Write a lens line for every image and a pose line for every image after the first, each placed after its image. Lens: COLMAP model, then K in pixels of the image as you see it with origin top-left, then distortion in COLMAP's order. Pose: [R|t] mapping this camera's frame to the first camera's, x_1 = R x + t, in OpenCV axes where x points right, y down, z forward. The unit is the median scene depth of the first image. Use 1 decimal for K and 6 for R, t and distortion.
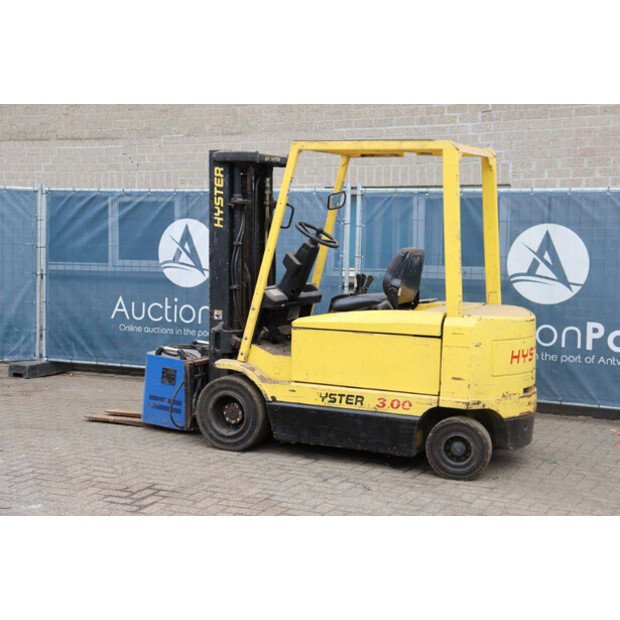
lens RADIAL K [[1048.2, 0, 310.0], [0, 1048.2, 310.0], [0, 0, 1]] dist [0.191226, 0.127293]
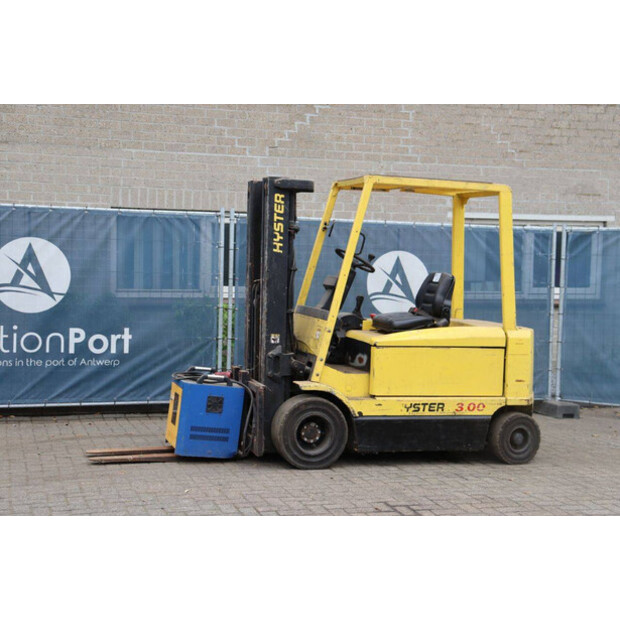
lens RADIAL K [[1020.8, 0, 310.0], [0, 1020.8, 310.0], [0, 0, 1]] dist [0.155521, 0.144040]
pose [[0.736903, -0.027870, 0.675423, -0.736712], [0.035331, 0.999372, 0.002690, -0.024792], [-0.675074, 0.021881, 0.737425, 0.251686]]
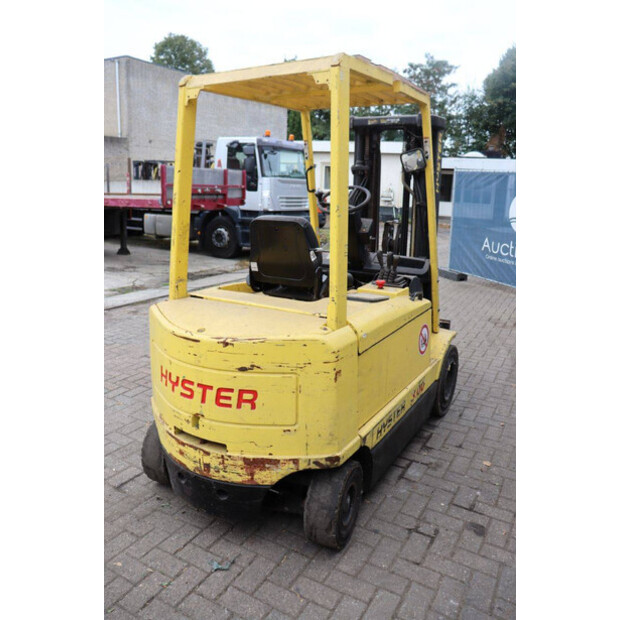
lens RADIAL K [[499.3, 0, 310.0], [0, 499.3, 310.0], [0, 0, 1]] dist [-0.097237, 0.003560]
pose [[-0.078263, 0.225432, -0.971110, 0.447980], [-0.104170, 0.966917, 0.232854, -0.076611], [0.991475, 0.119384, -0.052191, 0.996794]]
